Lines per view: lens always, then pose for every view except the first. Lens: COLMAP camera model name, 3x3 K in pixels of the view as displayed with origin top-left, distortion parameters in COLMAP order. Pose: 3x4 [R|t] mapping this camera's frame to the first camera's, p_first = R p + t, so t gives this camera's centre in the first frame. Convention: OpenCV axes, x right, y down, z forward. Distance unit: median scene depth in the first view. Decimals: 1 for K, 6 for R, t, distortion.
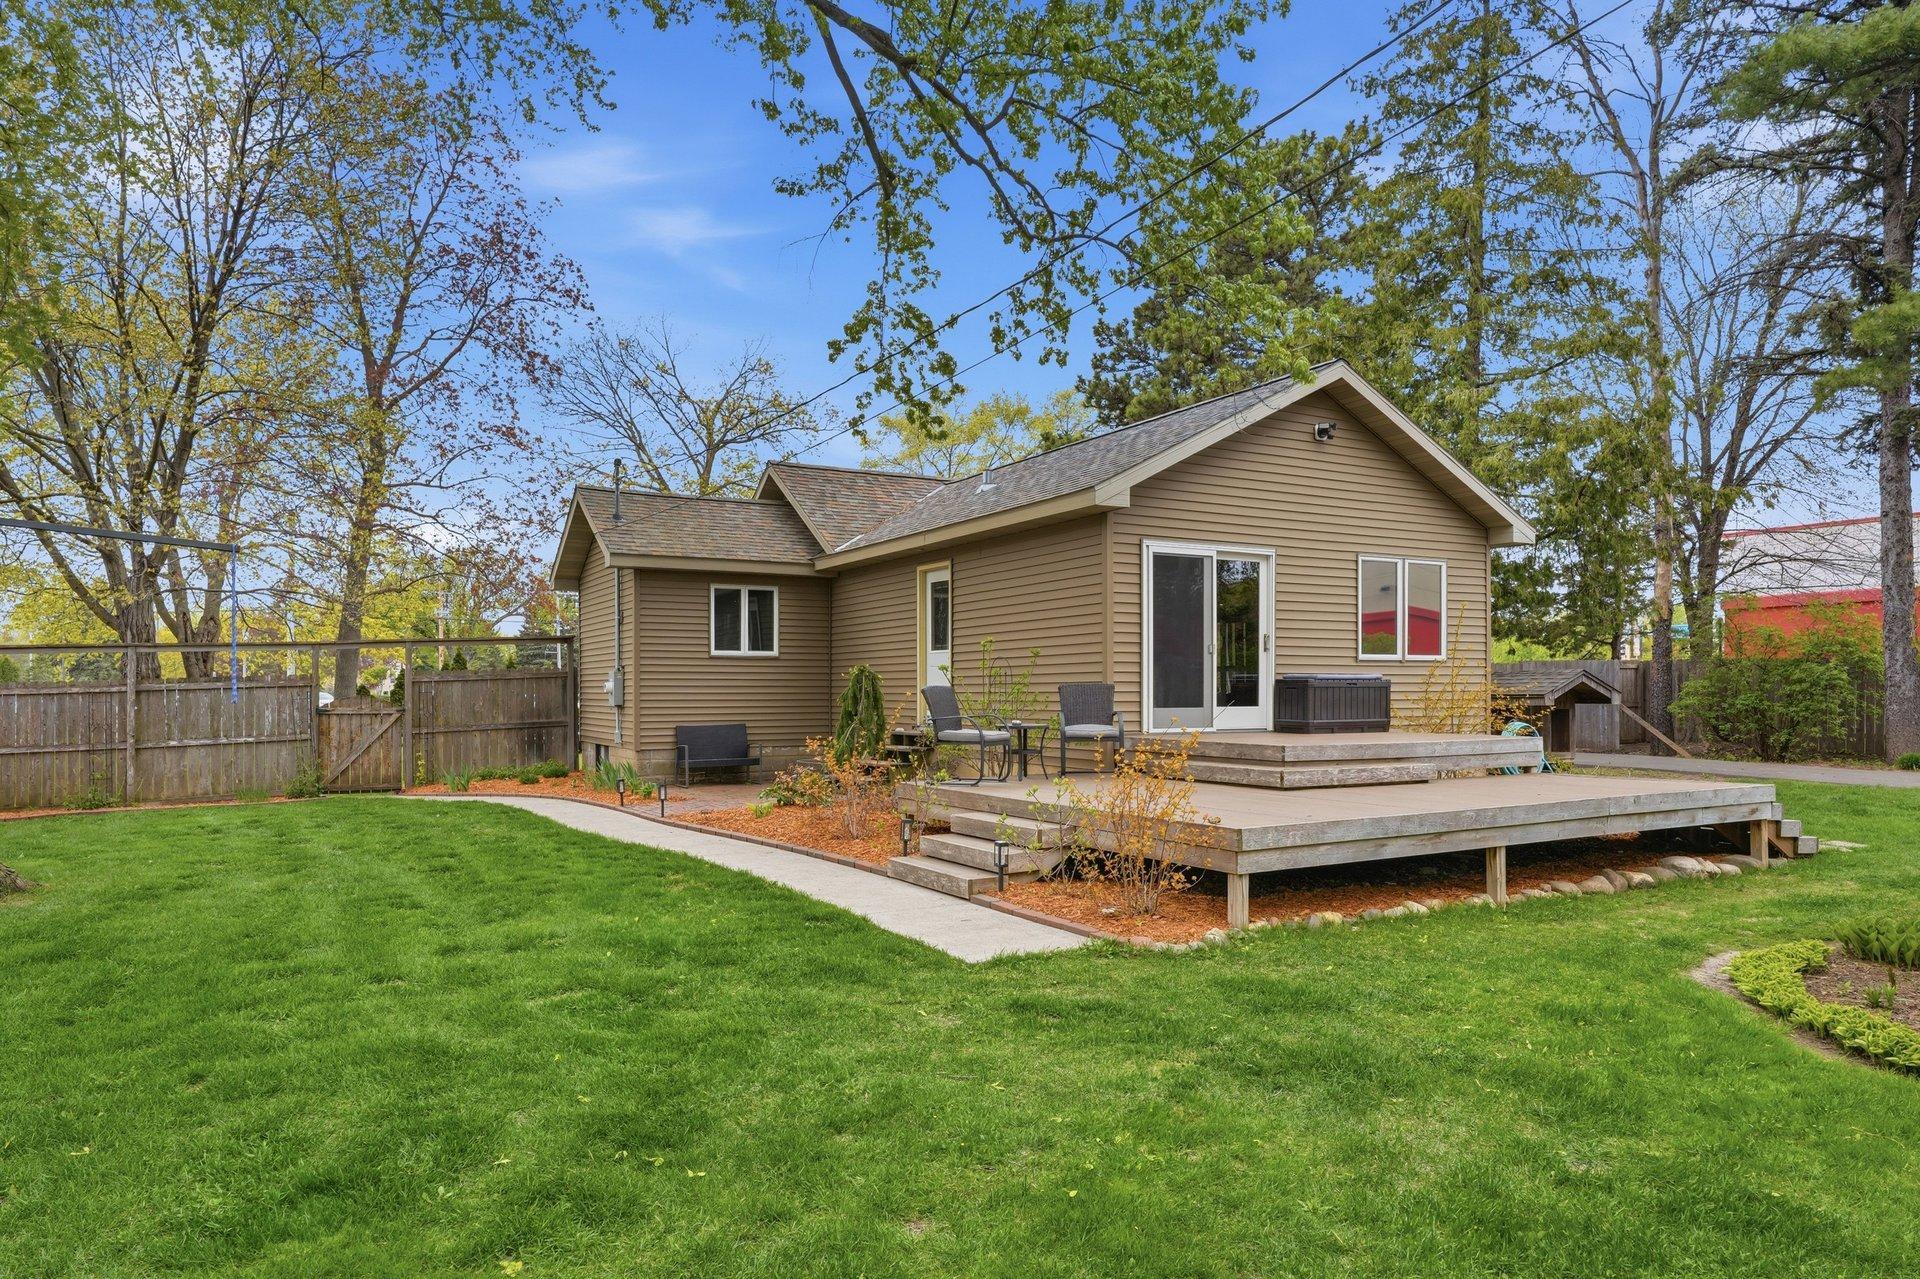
lens RADIAL K [[1224.6, 0, 997.7], [0, 1224.6, 685.7], [0, 0, 1]] dist [0.002731, 0.000842]
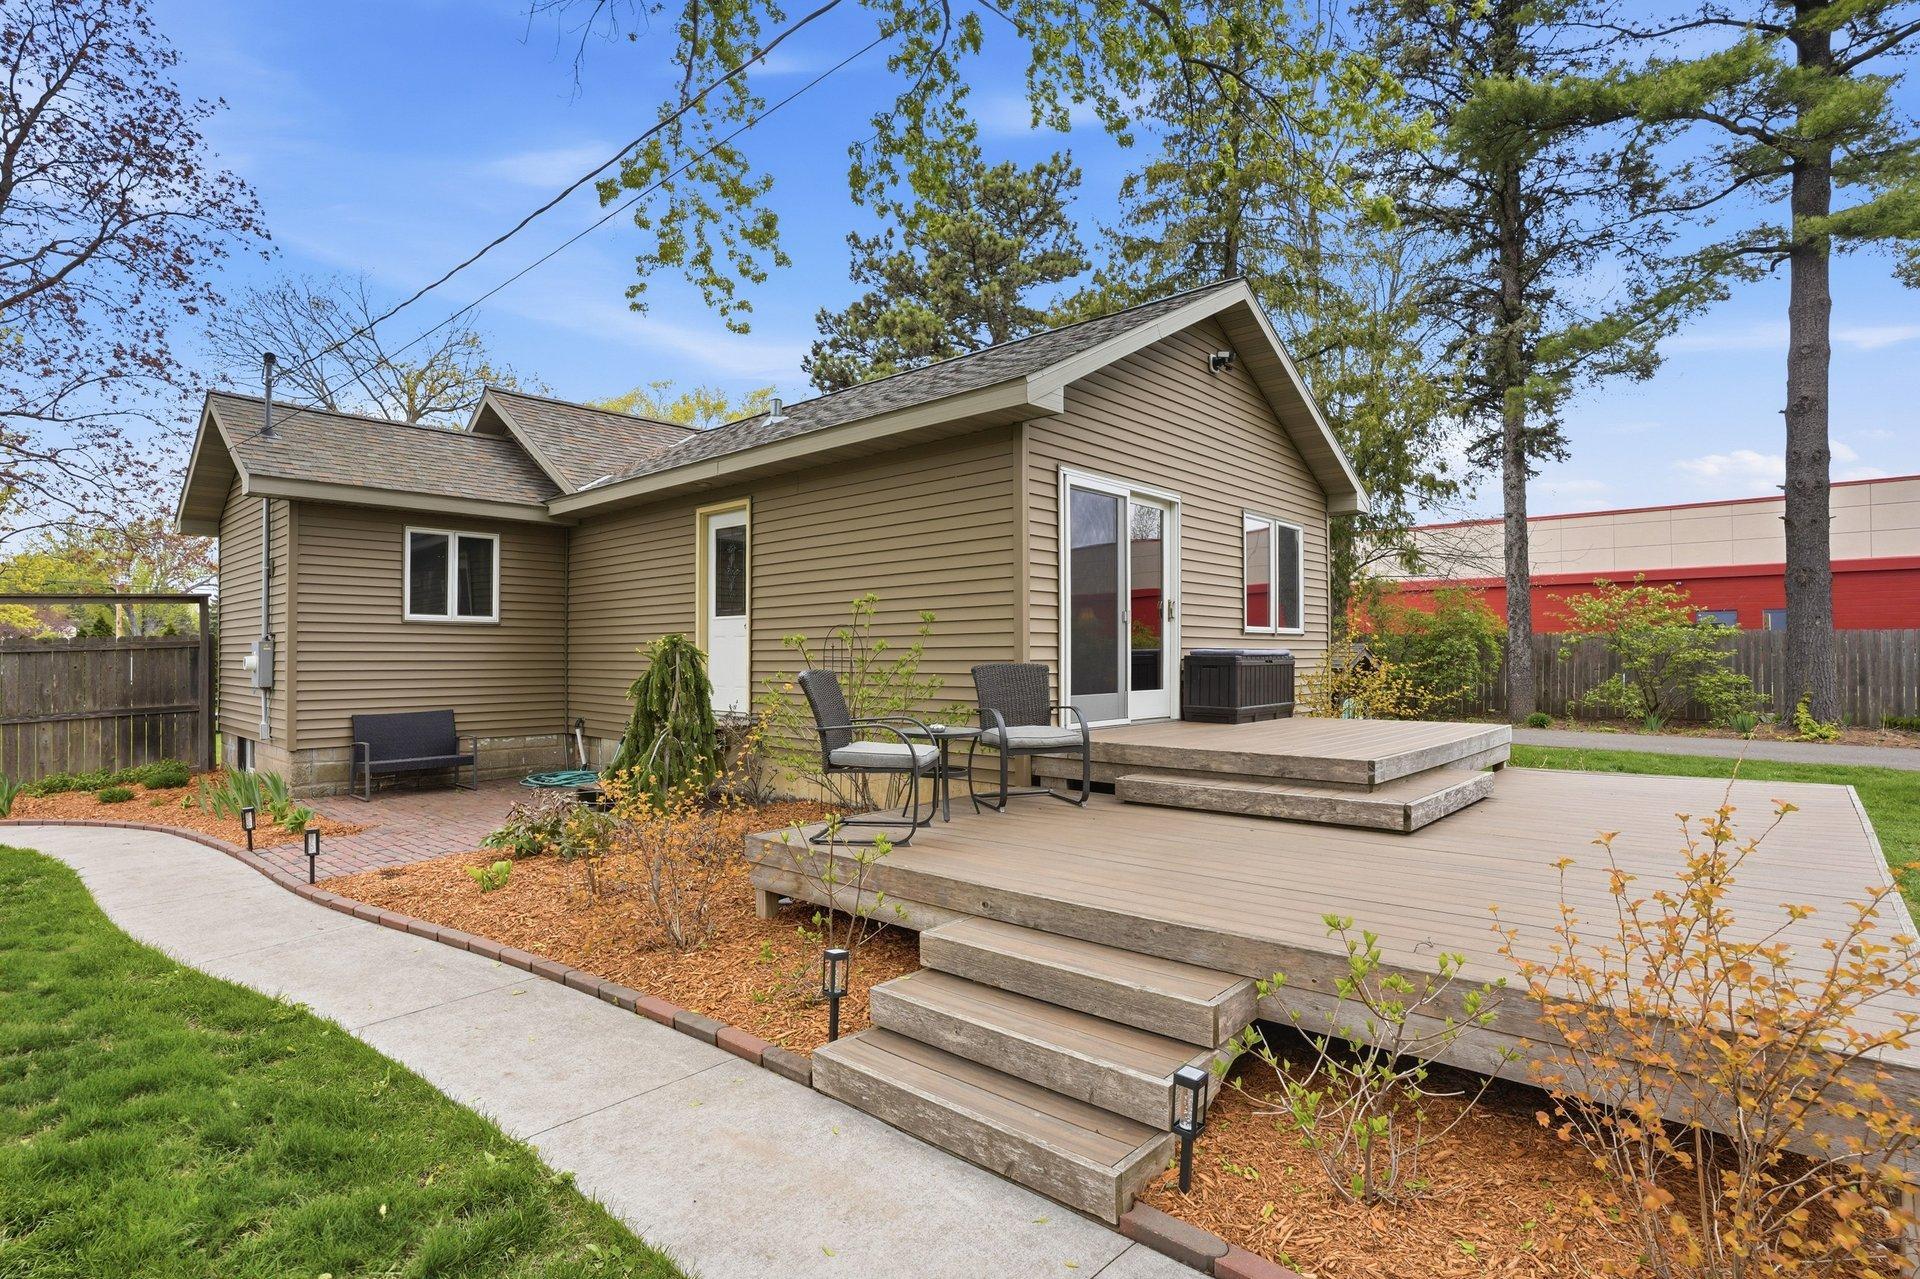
lens RADIAL K [[955.1, 0, 960.0], [0, 955.1, 639.5], [0, 0, 1]] dist [-0.072688, 0.038736]
pose [[0.955125, 0.004957, 0.296161, -0.081293], [-0.001030, 0.999909, -0.013415, -0.006074], [-0.296200, 0.012508, 0.955044, 0.364169]]
